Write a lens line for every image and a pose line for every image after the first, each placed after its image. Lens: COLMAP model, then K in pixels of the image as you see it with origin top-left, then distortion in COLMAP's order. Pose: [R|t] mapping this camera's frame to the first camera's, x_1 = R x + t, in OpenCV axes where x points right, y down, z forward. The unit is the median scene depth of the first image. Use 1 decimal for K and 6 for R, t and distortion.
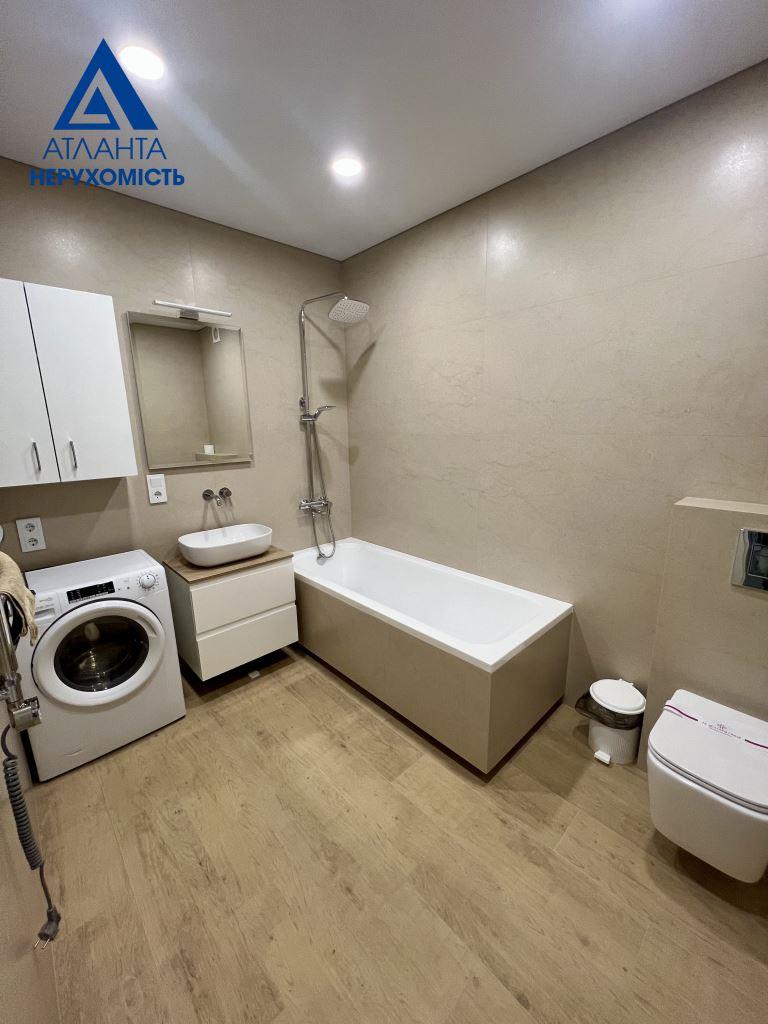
lens RADIAL K [[411.8, 0, 385.0], [0, 411.8, 512.0], [0, 0, 1]] dist [-0.000899, -0.000204]
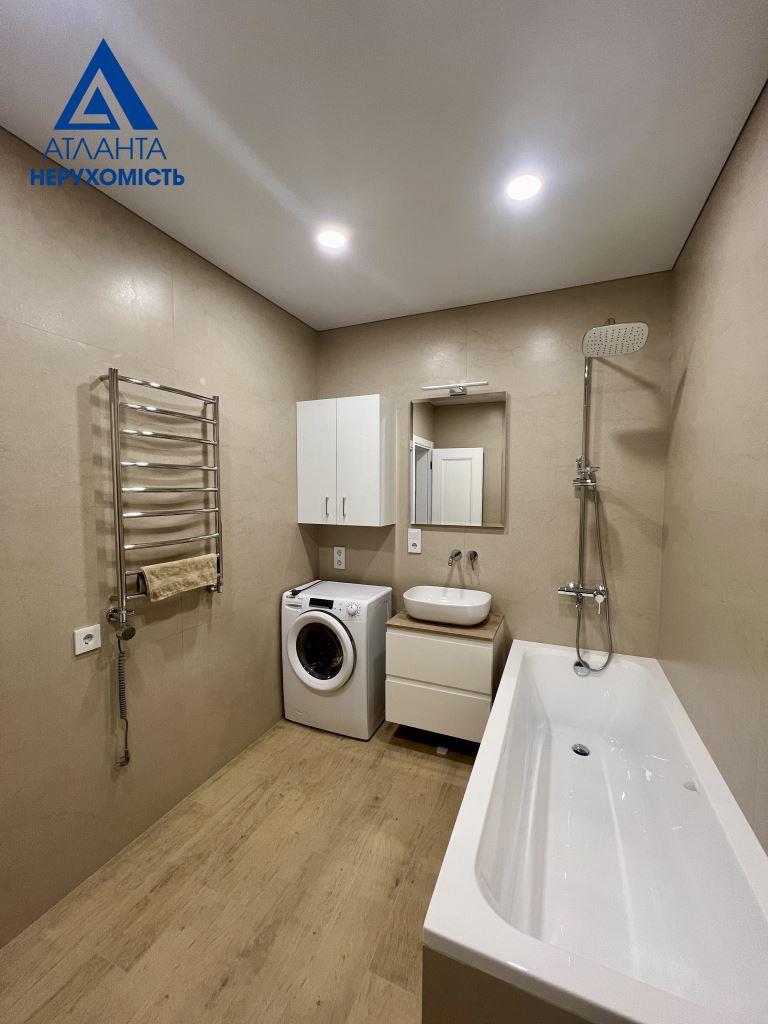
lens RADIAL K [[411.8, 0, 384.6], [0, 411.8, 511.7], [0, 0, 1]] dist [-0.000899, -0.000204]
pose [[0.394950, 0.068000, -0.916183, 0.609051], [-0.204829, 0.978672, -0.015660, -0.128296], [0.895578, 0.193846, 0.400455, 0.547755]]
